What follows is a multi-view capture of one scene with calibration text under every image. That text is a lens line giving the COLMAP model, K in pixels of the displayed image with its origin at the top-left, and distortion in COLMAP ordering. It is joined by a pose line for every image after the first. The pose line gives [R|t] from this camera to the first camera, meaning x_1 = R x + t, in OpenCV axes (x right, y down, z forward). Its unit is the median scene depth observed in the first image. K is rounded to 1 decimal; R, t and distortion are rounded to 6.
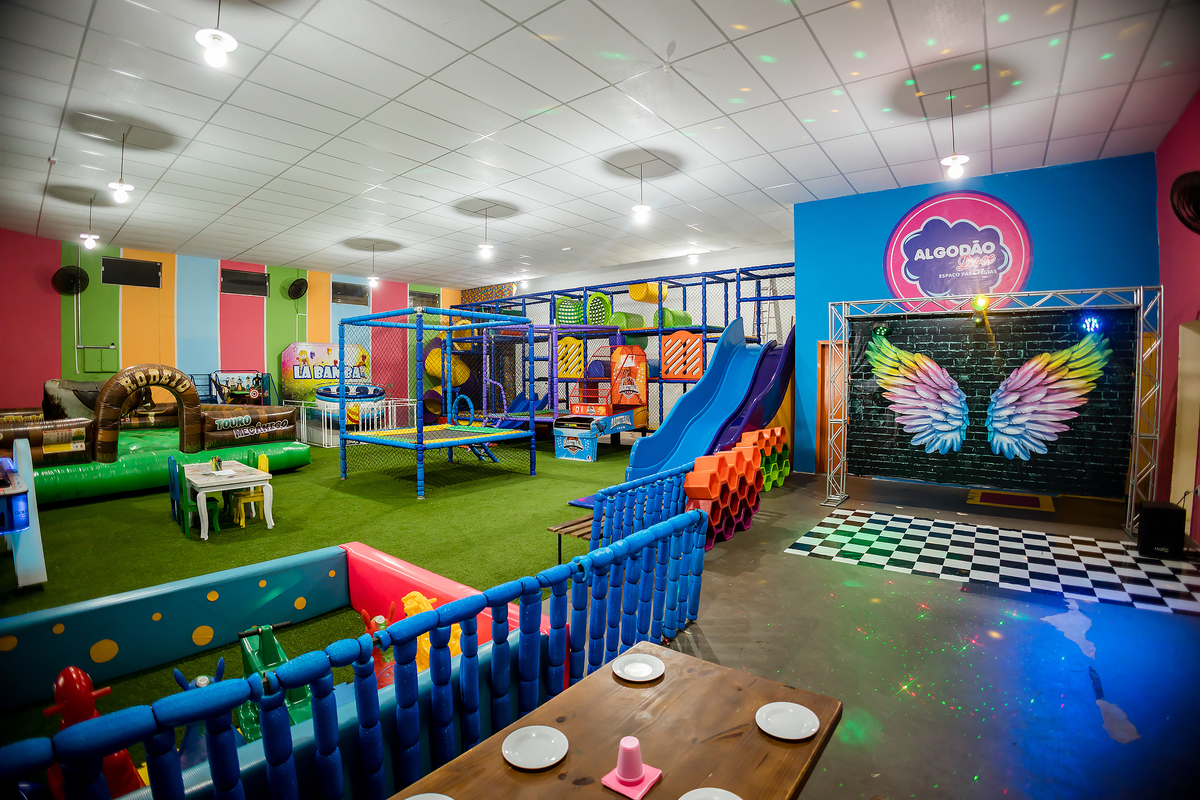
lens RADIAL K [[548.2, 0, 600.0], [0, 548.2, 400.0], [0, 0, 1]] dist [-0.161595, 0.049528]
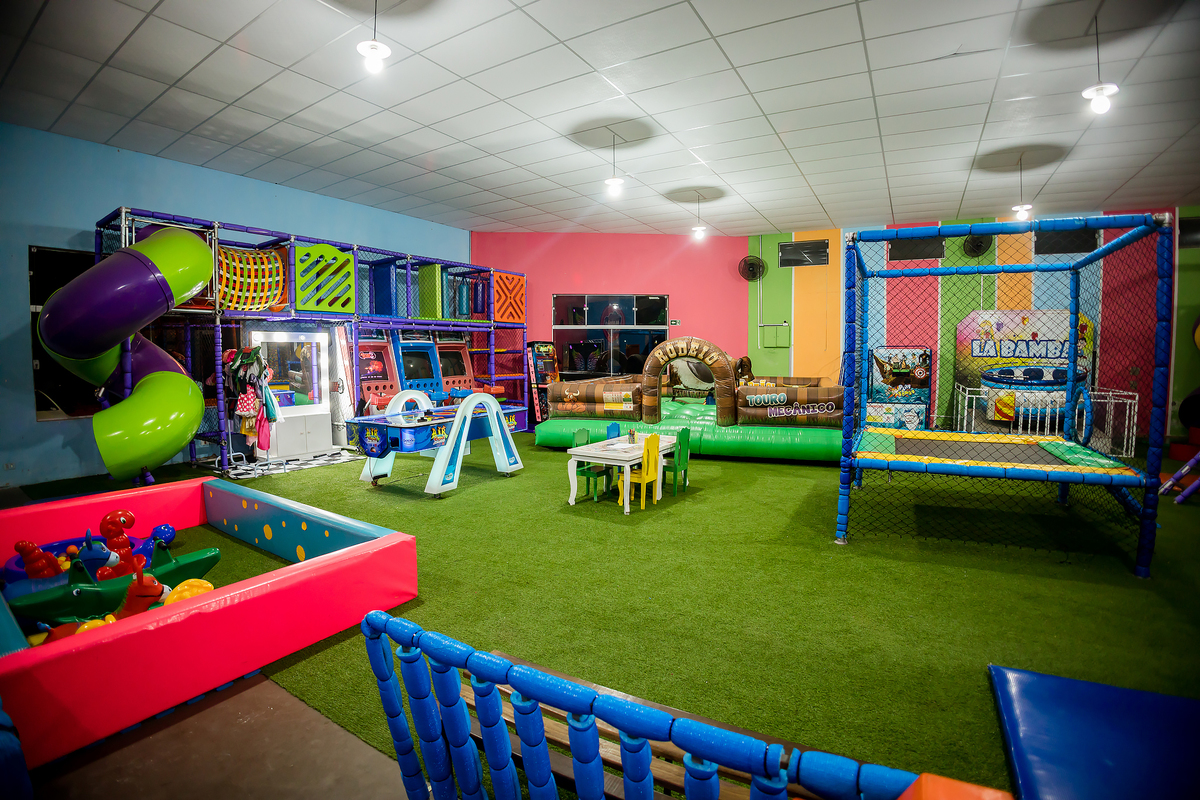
lens RADIAL K [[548.2, 0, 600.0], [0, 548.2, 400.0], [0, 0, 1]] dist [-0.161595, 0.049528]
pose [[0.124324, 0.078349, -0.989144, 0.198859], [-0.040896, 0.996435, 0.073786, -0.014415], [0.991399, 0.031279, 0.127085, 0.562471]]
